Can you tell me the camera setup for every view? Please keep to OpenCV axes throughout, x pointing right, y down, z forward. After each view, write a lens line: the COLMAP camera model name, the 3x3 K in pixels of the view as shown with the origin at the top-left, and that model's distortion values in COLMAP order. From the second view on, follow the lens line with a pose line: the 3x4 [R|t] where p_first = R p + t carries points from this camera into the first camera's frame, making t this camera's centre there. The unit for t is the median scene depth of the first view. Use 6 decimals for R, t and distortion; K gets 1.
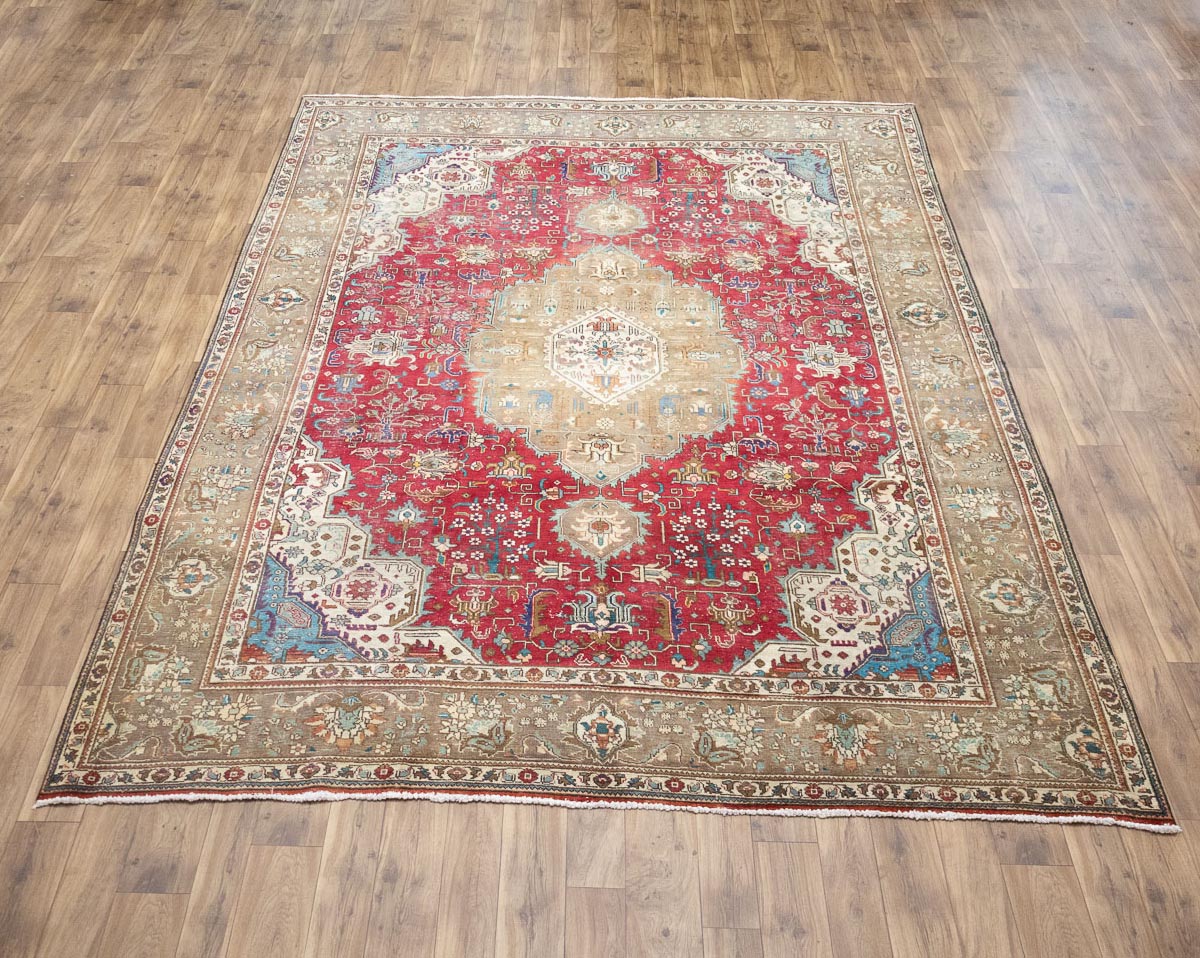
lens RADIAL K [[1220.0, 0, 596.5], [0, 1220.0, 478.5], [0, 0, 1]] dist [0.002544, -0.004486]
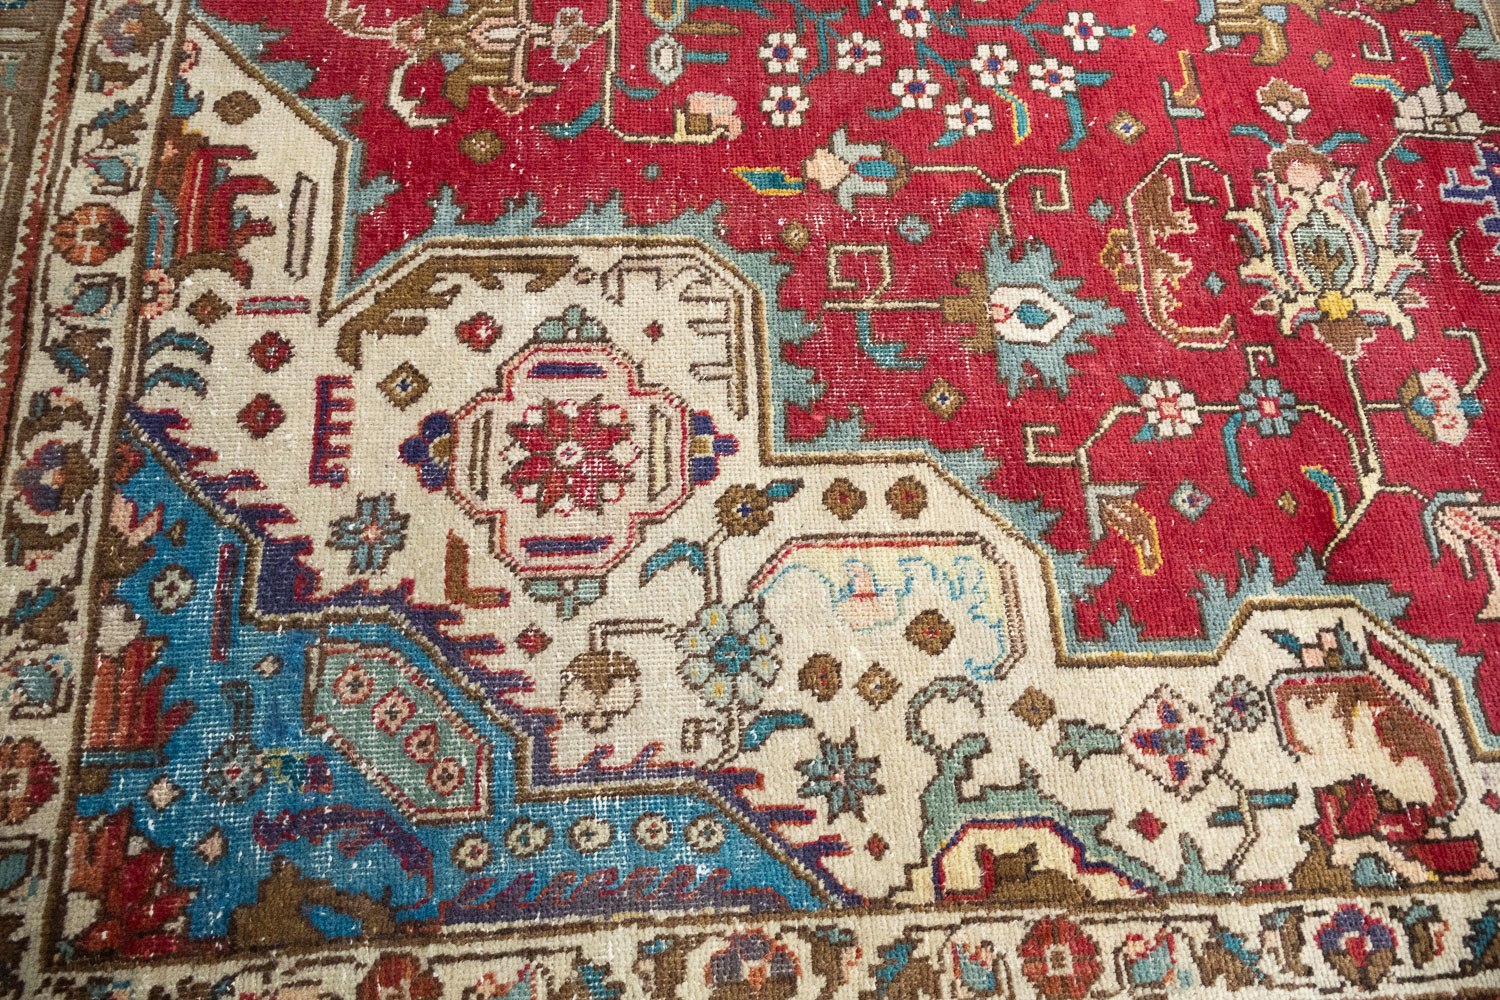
lens RADIAL K [[1249.3, 0, 733.5], [0, 1249.3, 508.2], [0, 0, 1]] dist [0.005497, -0.017096]
pose [[0.074218, 0.913938, -0.399010, 0.285831], [-0.757793, 0.311781, 0.573186, -0.038744], [0.648260, 0.259827, 0.715716, 0.822071]]
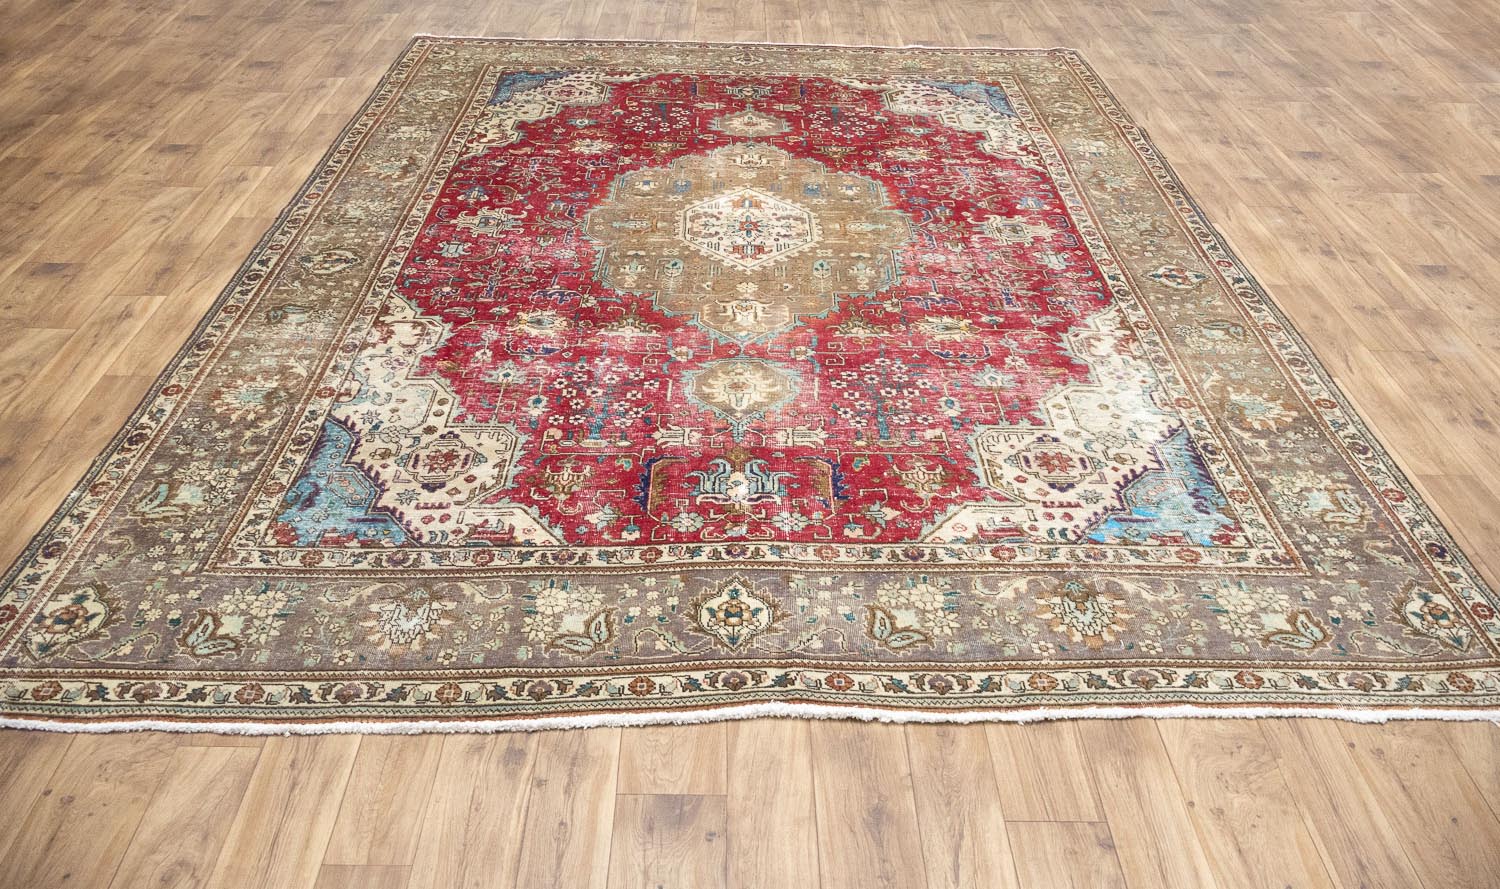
lens RADIAL K [[1211.9, 0, 721.1], [0, 1211.9, 444.7], [0, 0, 1]] dist [-0.002546, 0.000711]
pose [[-0.999435, -0.029644, -0.015825, 0.041502], [-0.021367, 0.197124, 0.980146, -1.052395], [-0.025936, 0.979930, -0.197646, 1.545904]]
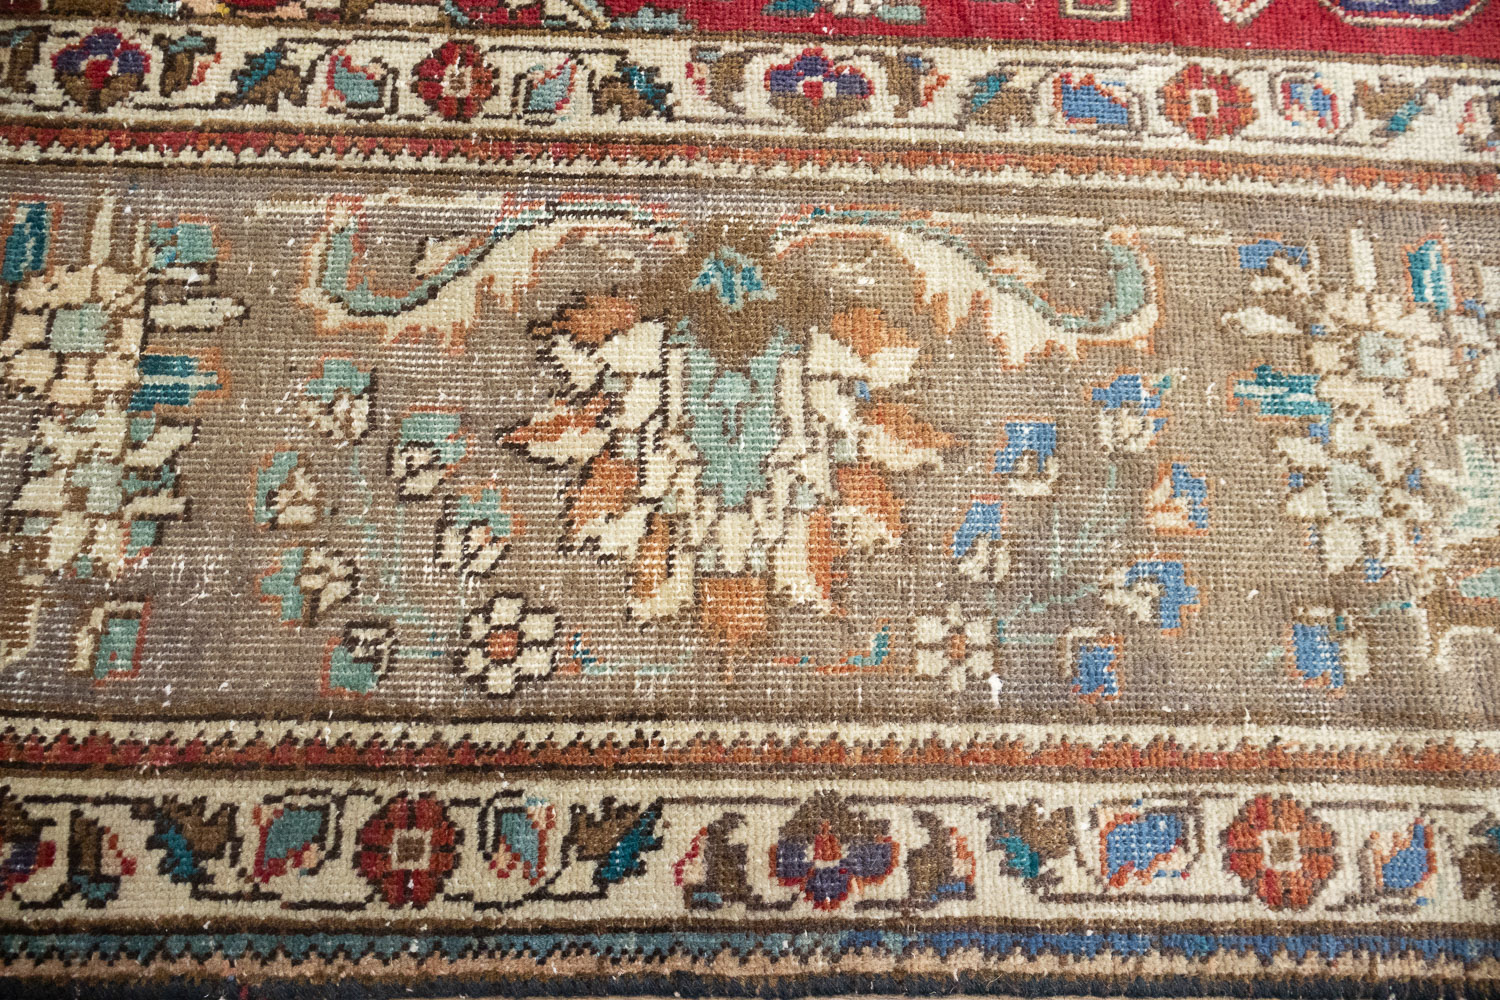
lens RADIAL K [[1218.2, 0, 735.6], [0, 1218.2, 520.5], [0, 0, 1]] dist [0.004737, -0.006594]
pose [[-0.006422, 0.965894, -0.258857, 0.376704], [-0.707684, 0.178500, 0.683609, -0.139787], [0.706500, 0.187580, 0.682402, 0.998024]]
